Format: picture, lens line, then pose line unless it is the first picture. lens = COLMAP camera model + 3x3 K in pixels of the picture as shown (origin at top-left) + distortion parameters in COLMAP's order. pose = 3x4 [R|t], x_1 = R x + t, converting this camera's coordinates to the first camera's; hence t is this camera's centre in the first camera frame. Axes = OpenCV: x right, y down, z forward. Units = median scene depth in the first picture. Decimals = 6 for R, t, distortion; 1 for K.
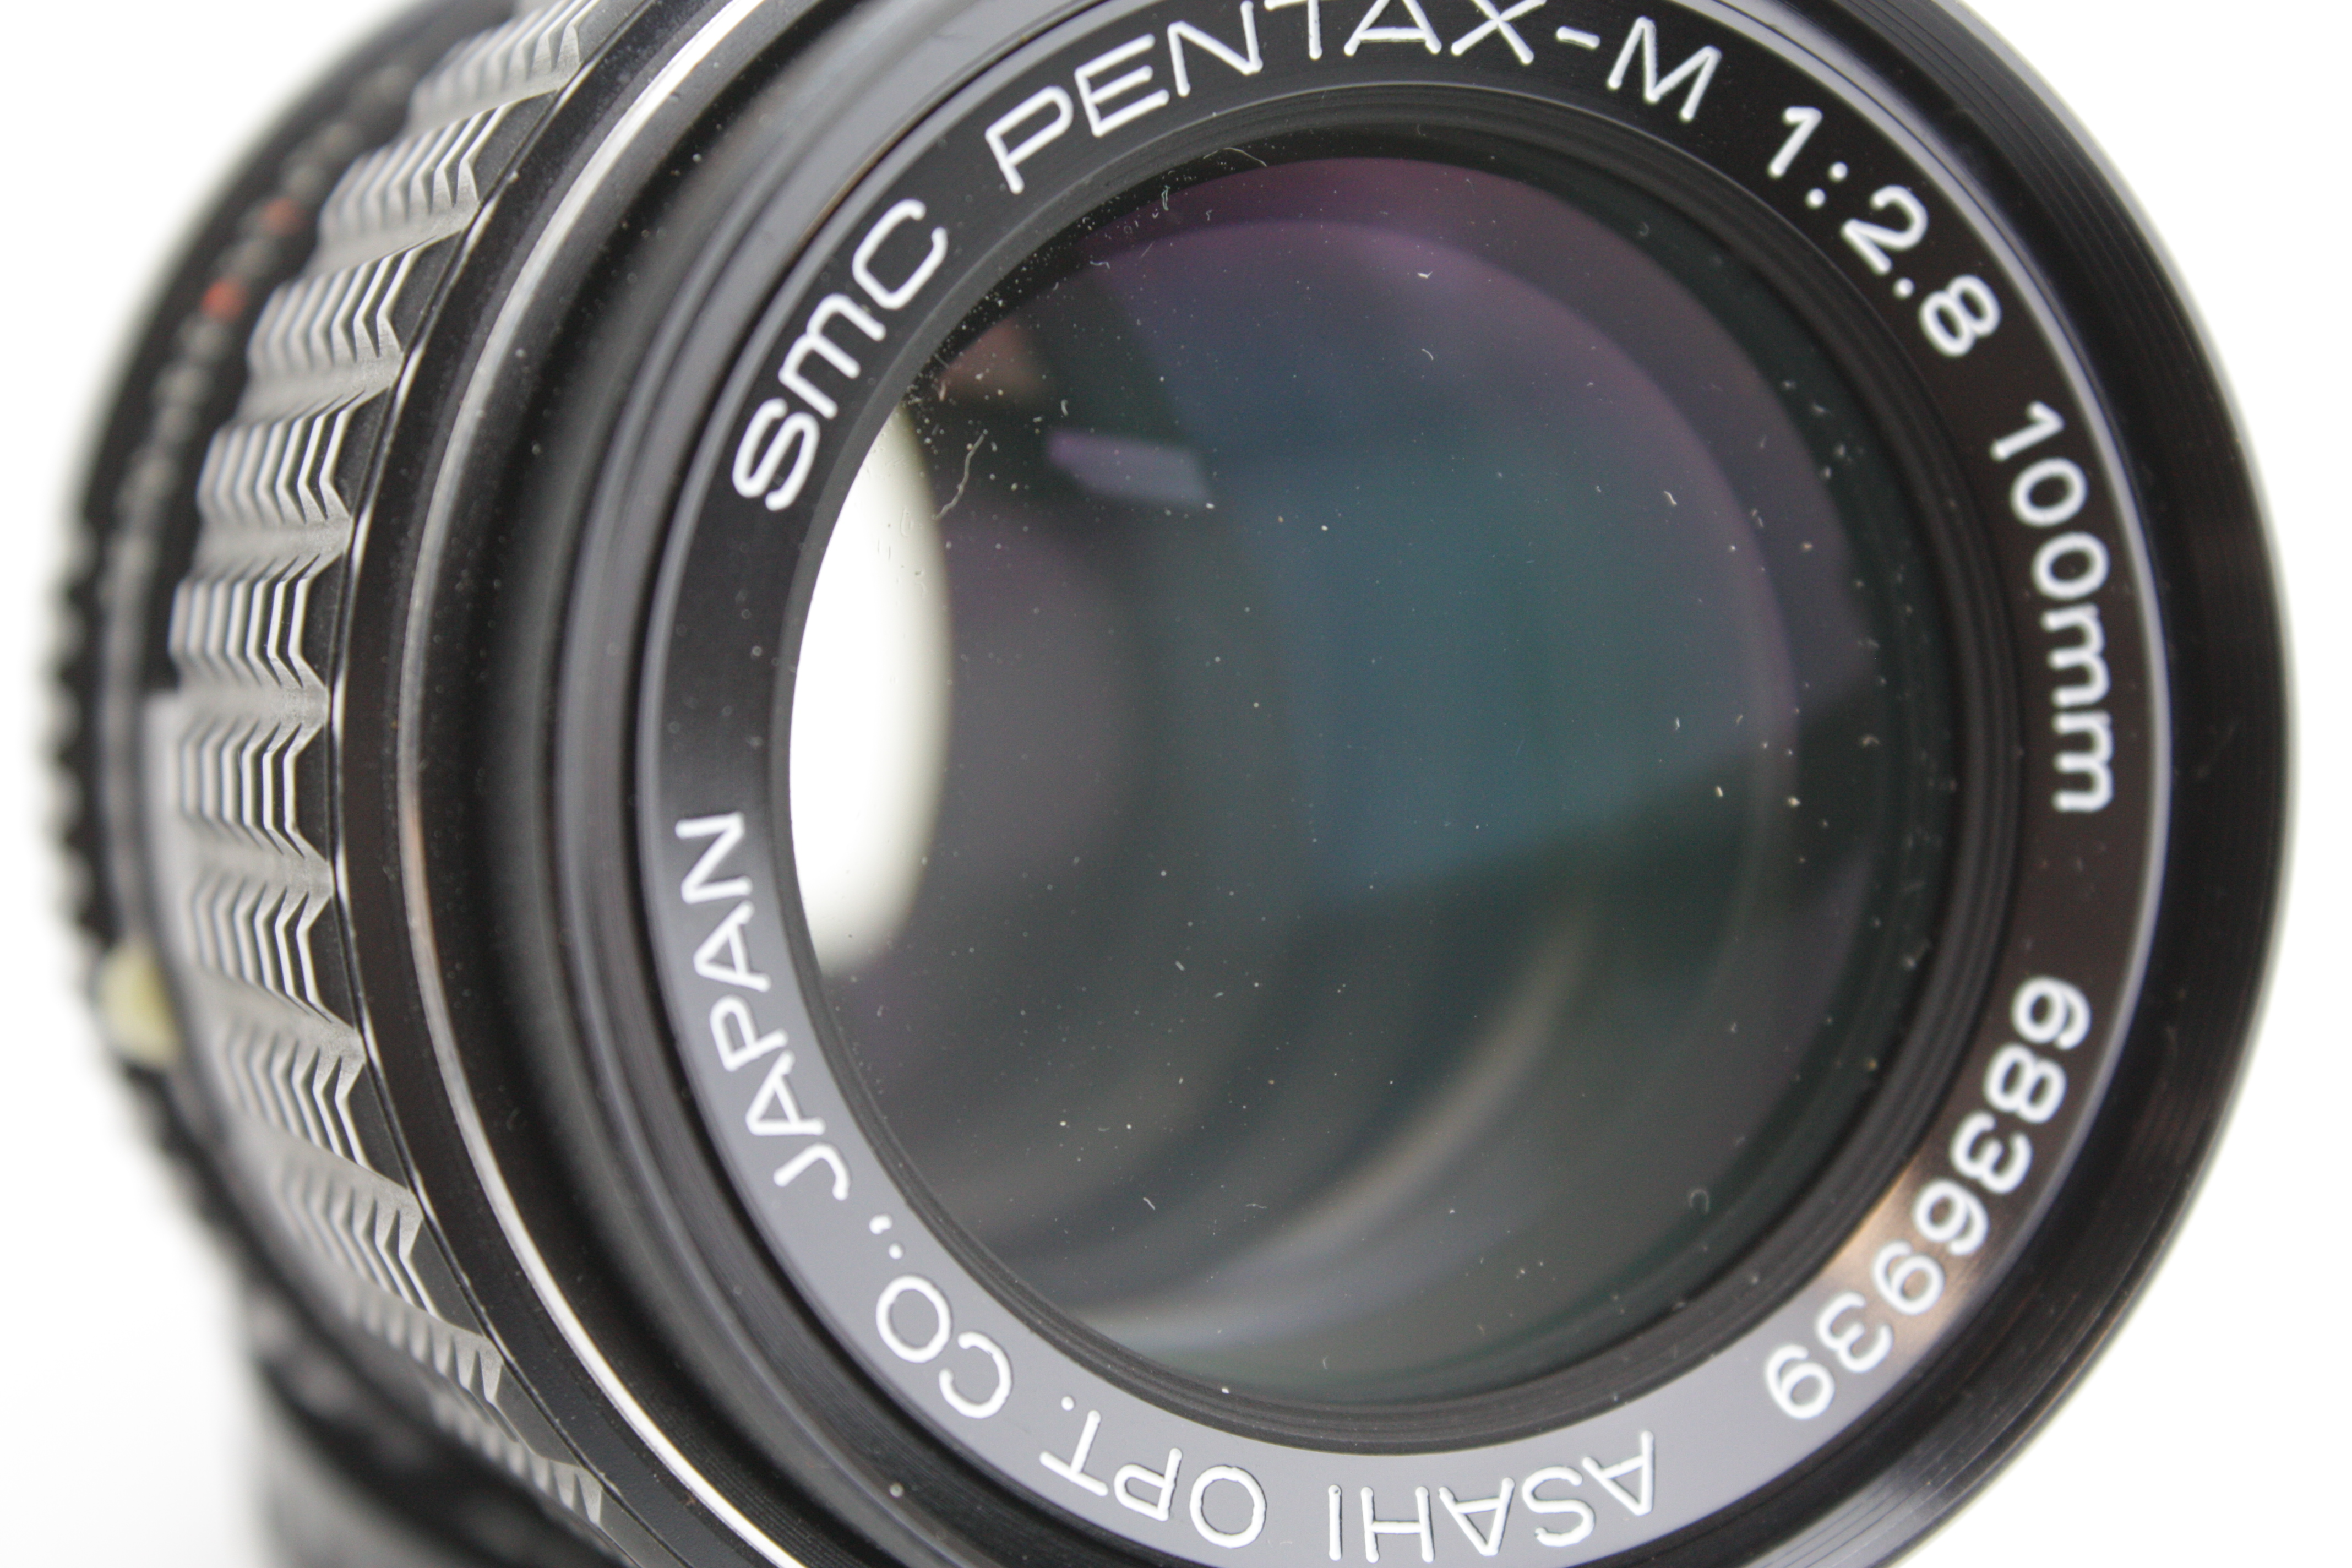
lens RADIAL K [[5041.7, 0, 1176.0], [0, 5041.7, 784.0], [0, 0, 1]] dist [0.042128, 0.053363]
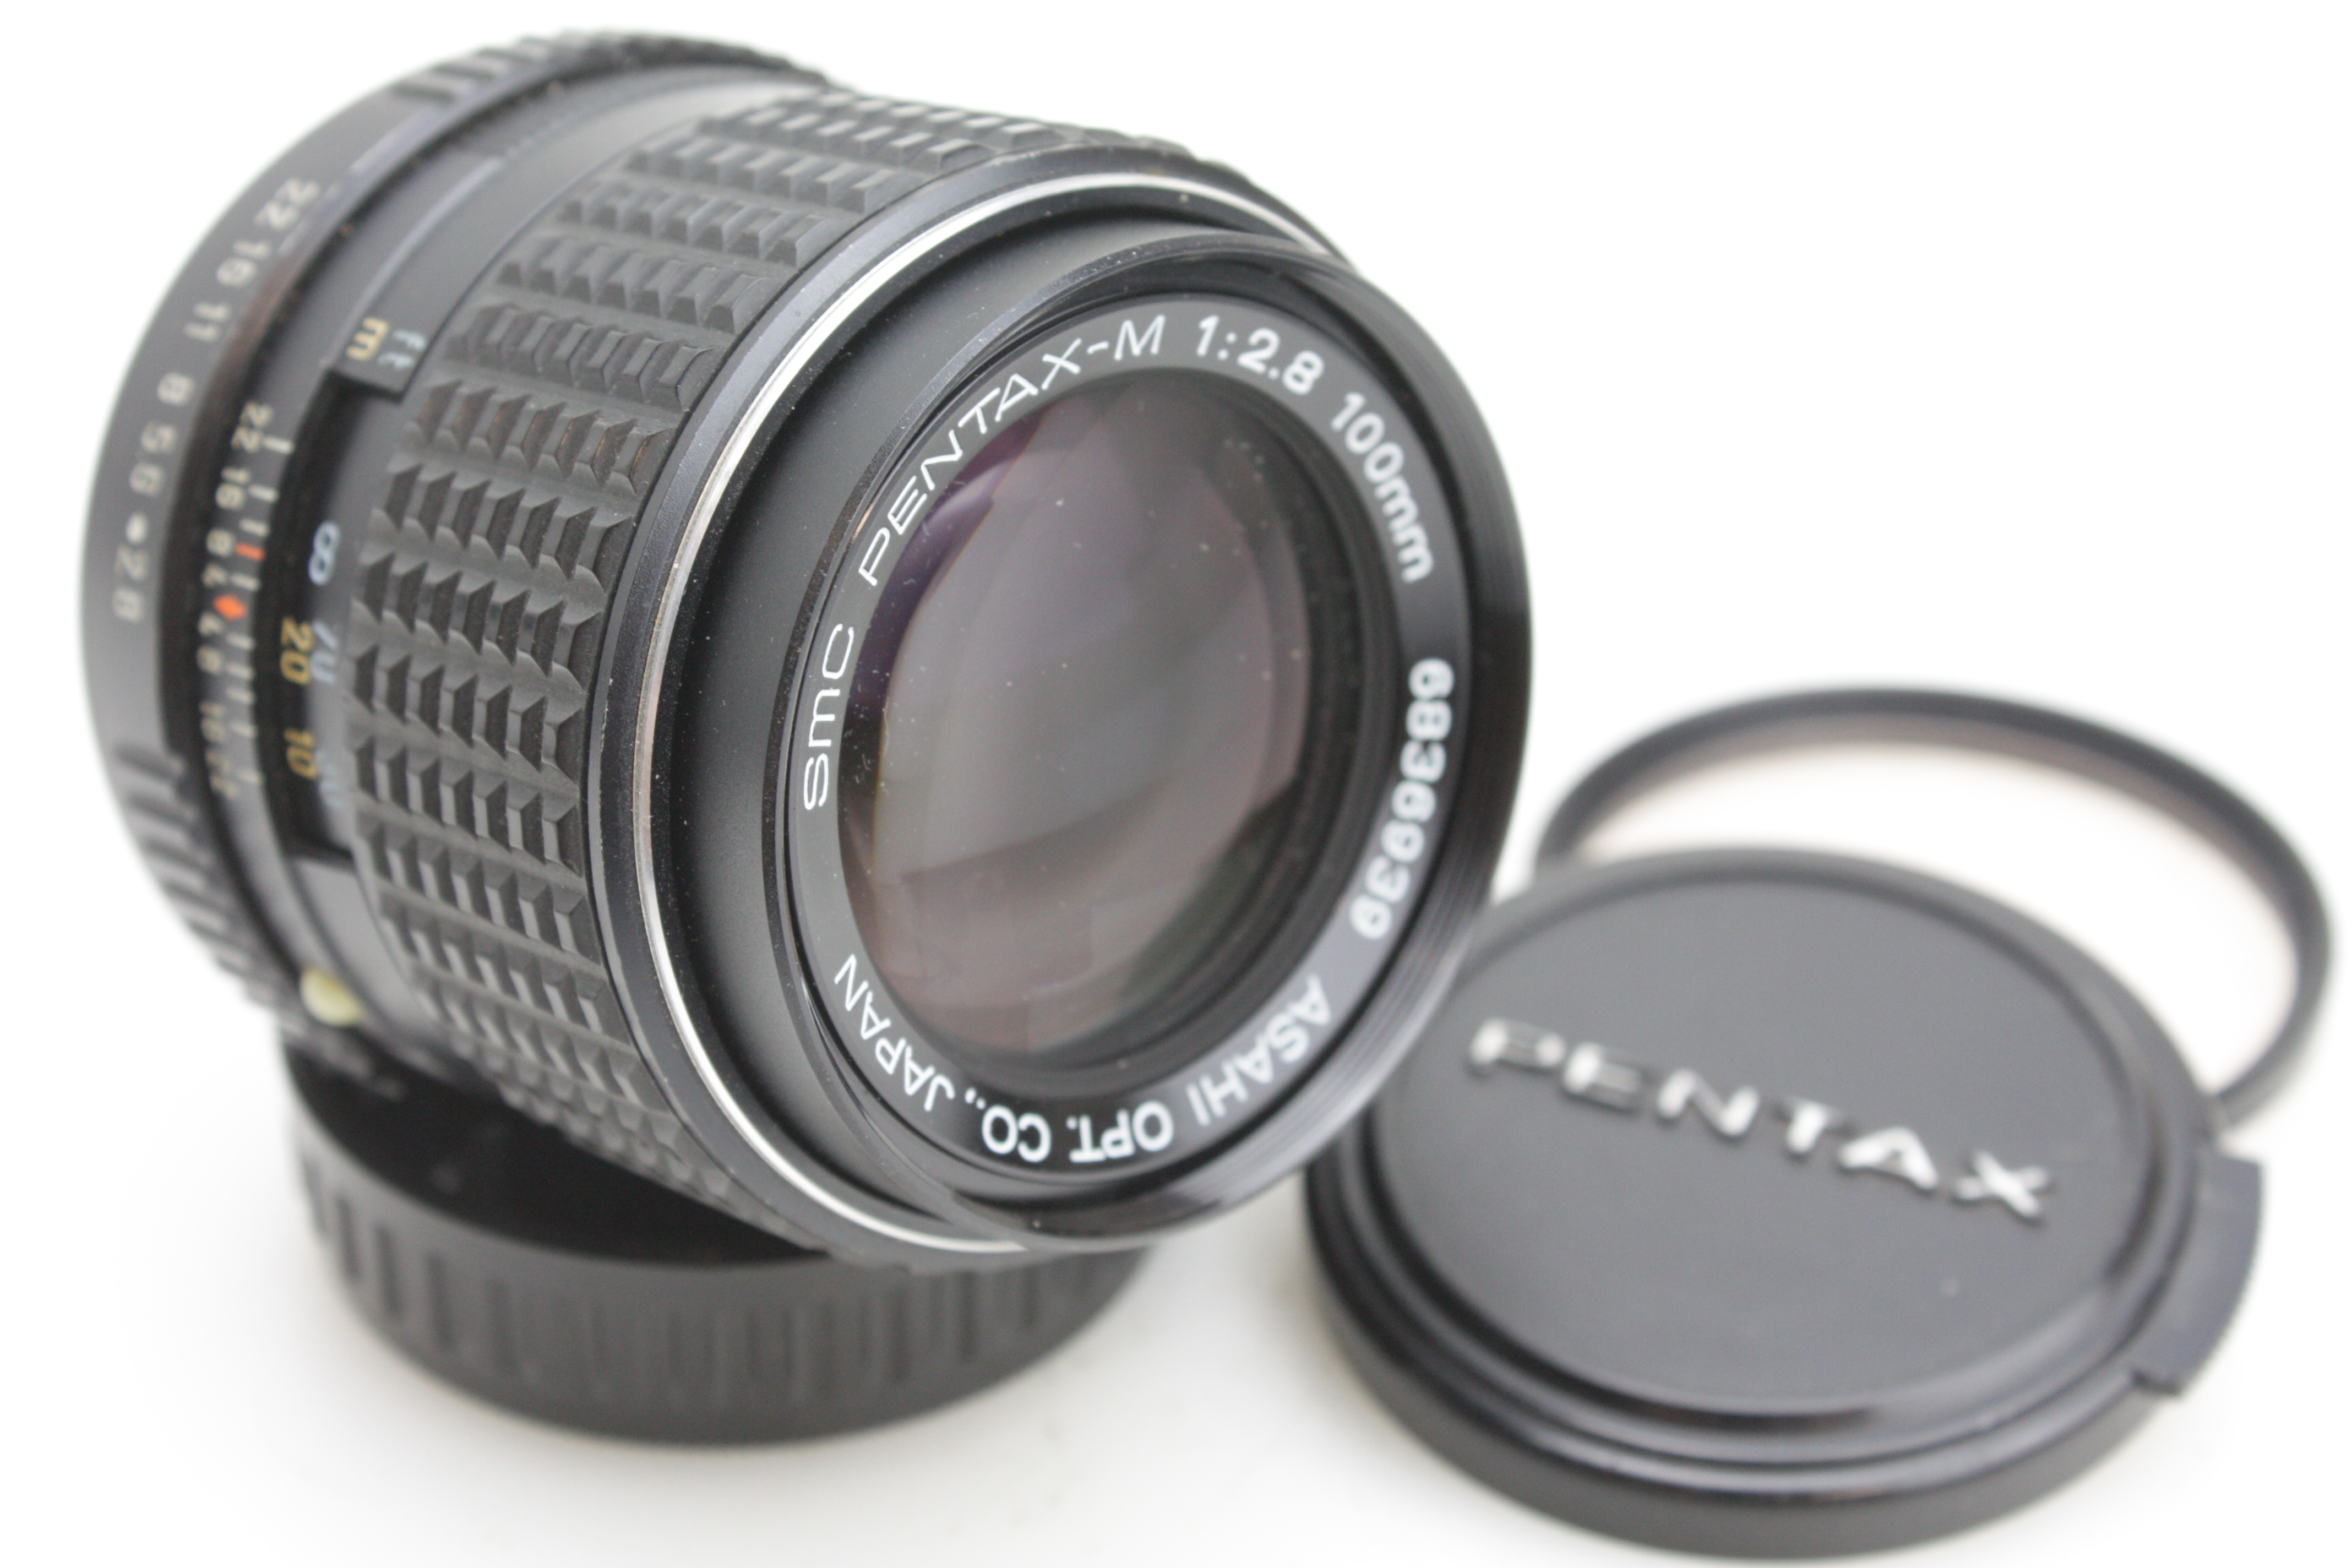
lens RADIAL K [[4556.5, 0, 1176.0], [0, 4556.5, 784.0], [0, 0, 1]] dist [-0.009398, 0.009875]
pose [[0.896340, -0.384348, 0.221021, -0.306021], [0.261858, 0.861193, 0.435634, -0.699886], [-0.357777, -0.332600, 0.872567, -0.454024]]
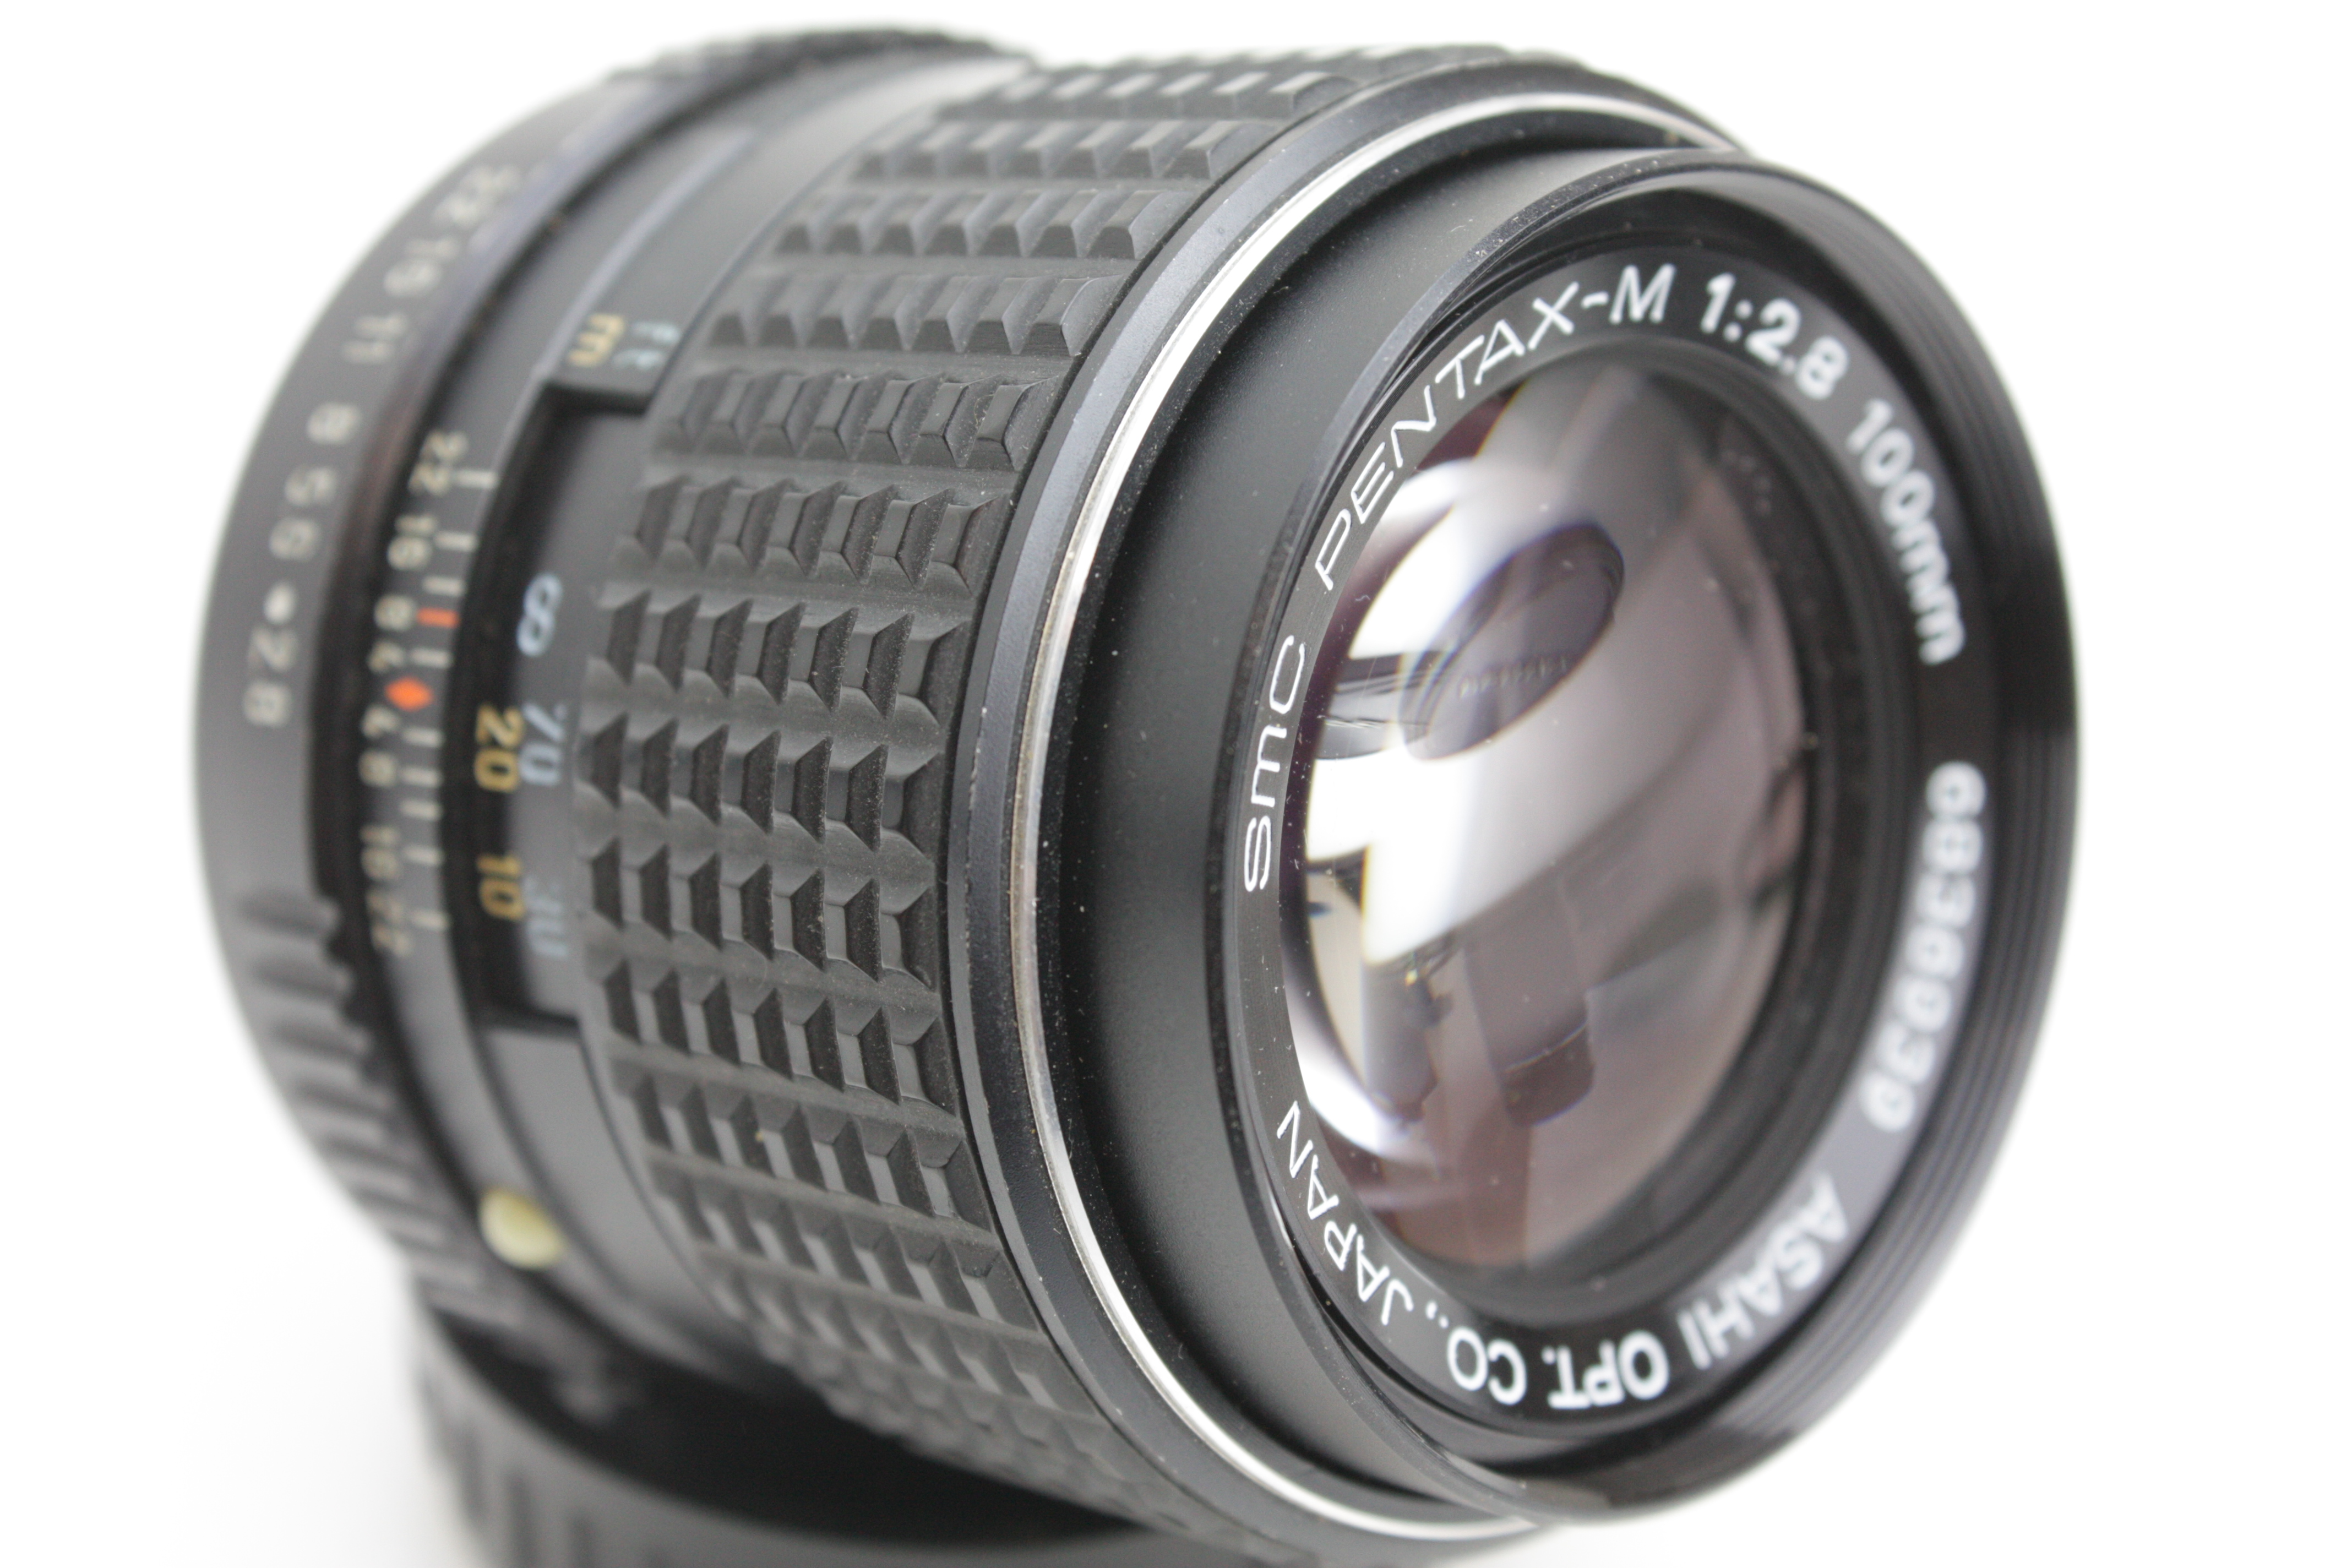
lens RADIAL K [[4366.2, 0, 1176.0], [0, 4366.2, 784.0], [0, 0, 1]] dist [-0.039139, 0.031998]
pose [[0.880191, -0.360282, 0.308967, -0.419498], [0.257104, 0.909132, 0.327684, -0.435782], [-0.398951, -0.208988, 0.892840, -0.018035]]
